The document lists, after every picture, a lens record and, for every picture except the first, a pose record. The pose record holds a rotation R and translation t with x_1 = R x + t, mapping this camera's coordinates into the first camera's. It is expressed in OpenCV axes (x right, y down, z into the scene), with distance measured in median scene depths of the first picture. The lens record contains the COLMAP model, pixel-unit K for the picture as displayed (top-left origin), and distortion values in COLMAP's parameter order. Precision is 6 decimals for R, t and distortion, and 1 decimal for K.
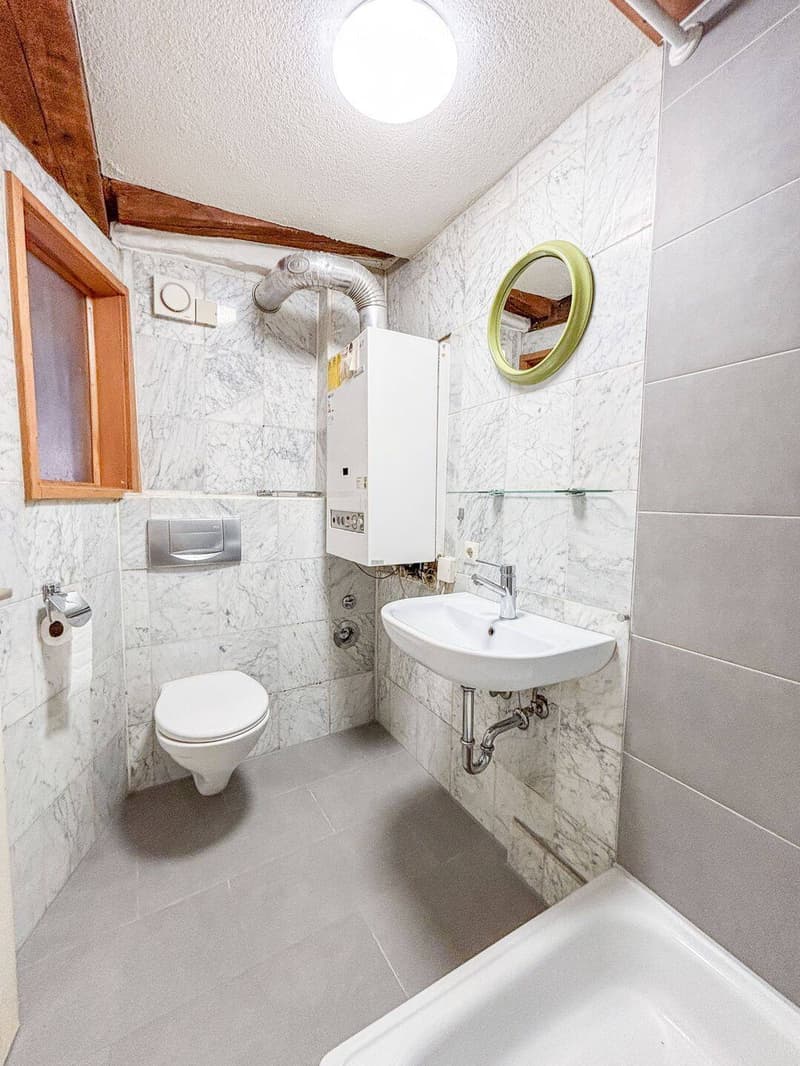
lens RADIAL K [[435.9, 0, 399.8], [0, 435.9, 530.2], [0, 0, 1]] dist [0.003242, 0.000253]
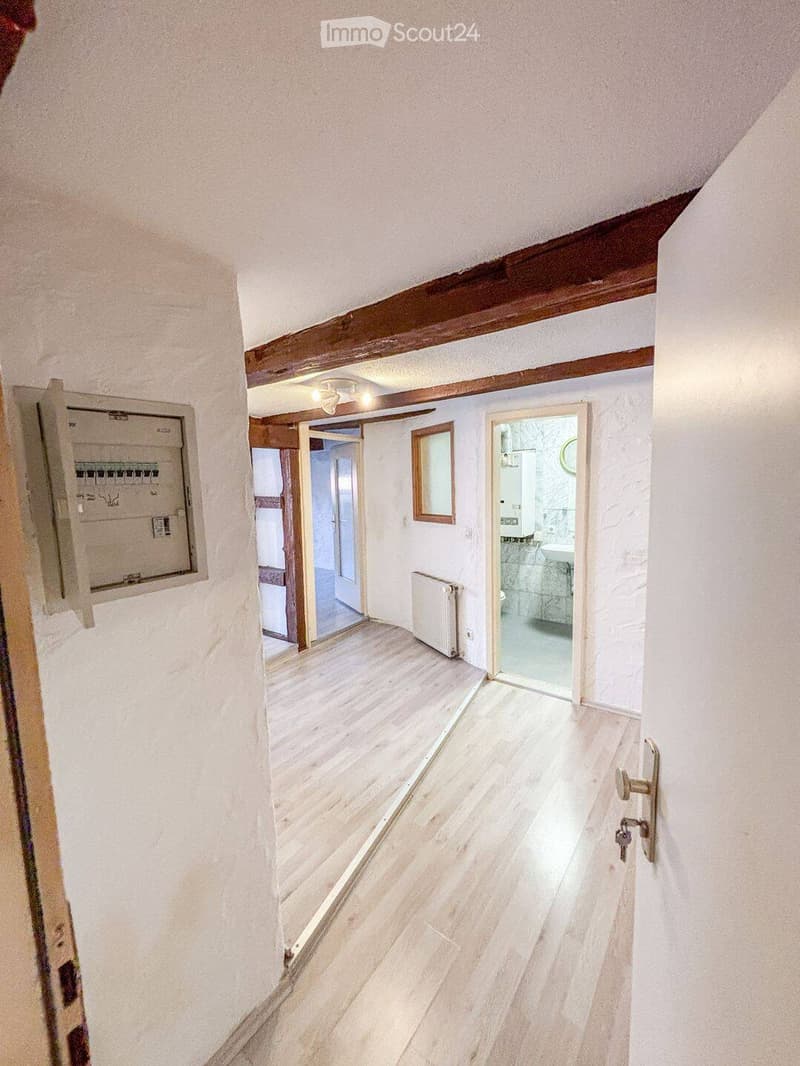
lens RADIAL K [[435.9, 0, 399.8], [0, 435.9, 530.2], [0, 0, 1]] dist [0.003242, 0.000253]
pose [[0.917179, -0.079112, 0.390542, -2.261522], [0.067022, 0.996758, 0.044513, -0.165571], [-0.392798, -0.014651, 0.919508, -1.492046]]
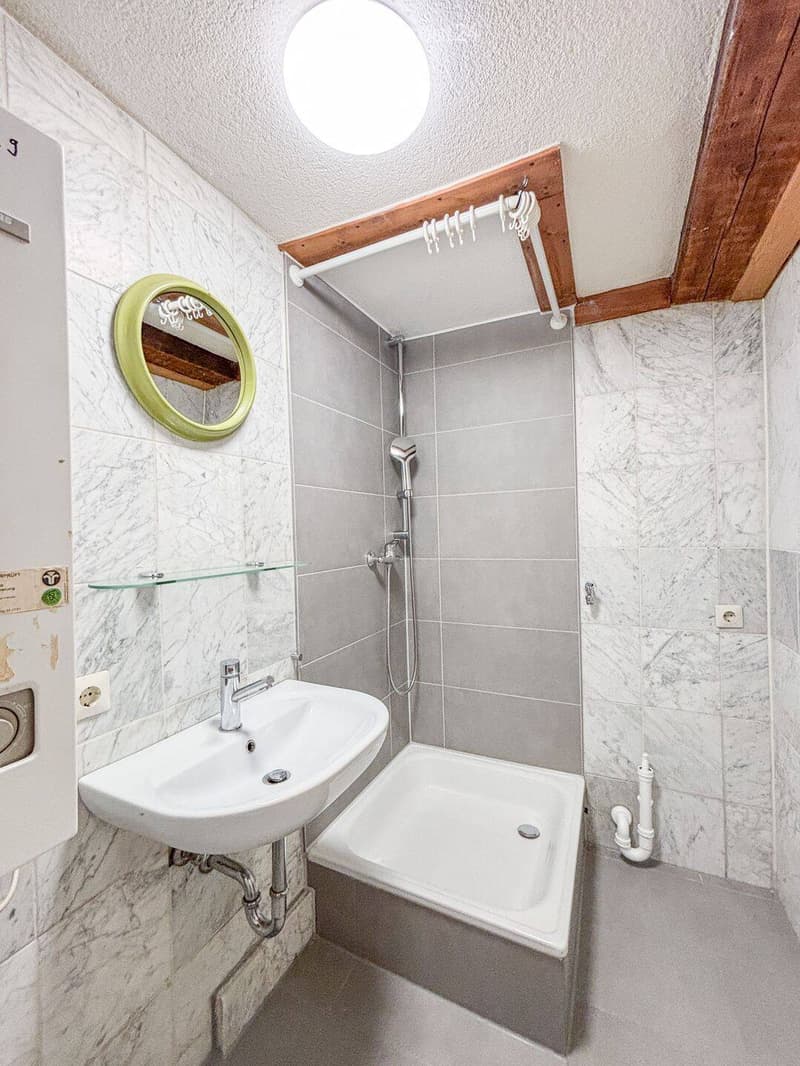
lens RADIAL K [[435.9, 0, 399.8], [0, 435.9, 530.2], [0, 0, 1]] dist [0.003242, 0.000253]
pose [[-0.559641, 0.000982, 0.828735, -0.609847], [0.077332, 0.995698, 0.051042, -0.182994], [-0.825119, 0.092653, -0.557309, 1.183045]]
